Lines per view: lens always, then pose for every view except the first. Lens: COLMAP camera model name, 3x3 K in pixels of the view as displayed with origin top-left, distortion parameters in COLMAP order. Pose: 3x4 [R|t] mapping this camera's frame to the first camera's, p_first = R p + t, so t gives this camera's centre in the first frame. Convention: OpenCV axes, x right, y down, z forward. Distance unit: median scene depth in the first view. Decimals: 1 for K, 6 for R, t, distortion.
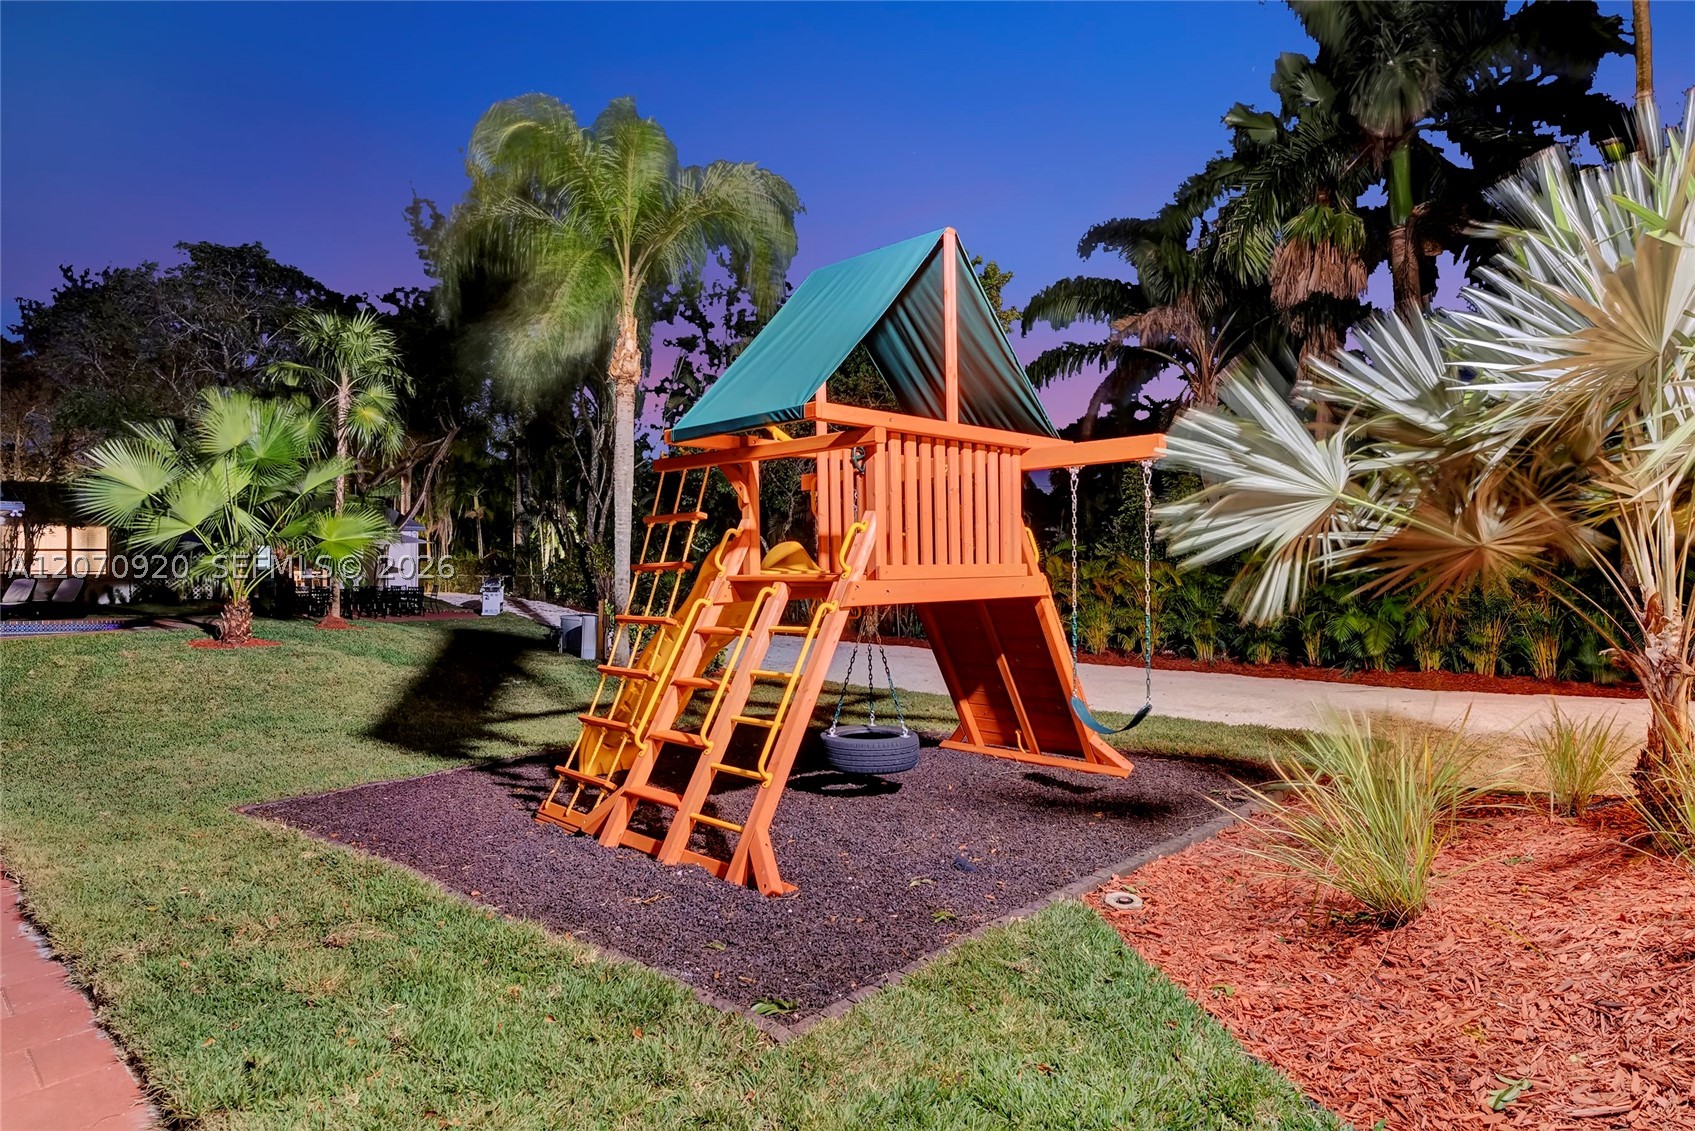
lens RADIAL K [[932.1, 0, 846.1], [0, 932.1, 559.7], [0, 0, 1]] dist [-0.002774, -0.000745]
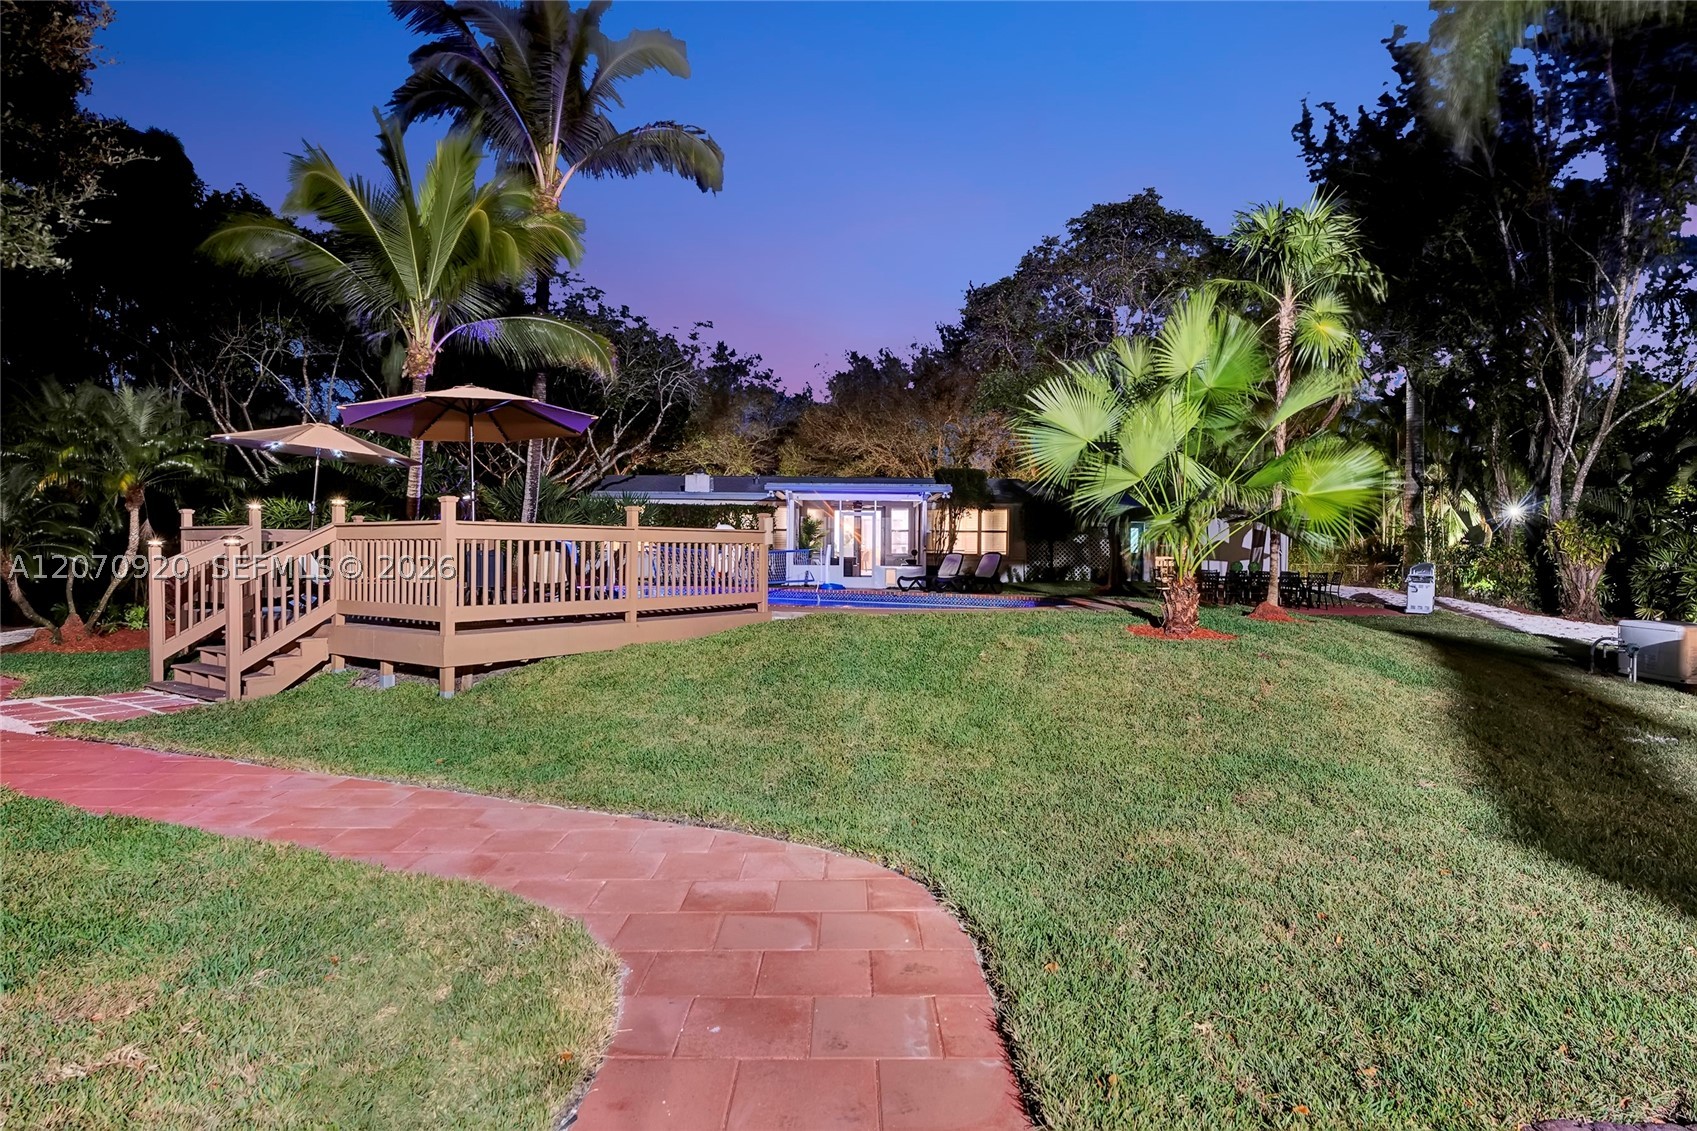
lens RADIAL K [[933.2, 0, 847.1], [0, 933.2, 559.7], [0, 0, 1]] dist [-0.002774, -0.000745]
pose [[0.683379, 0.013720, -0.729935, -0.219118], [-0.008853, 0.999906, 0.010506, 0.018655], [0.730010, -0.000717, 0.683436, 0.214074]]
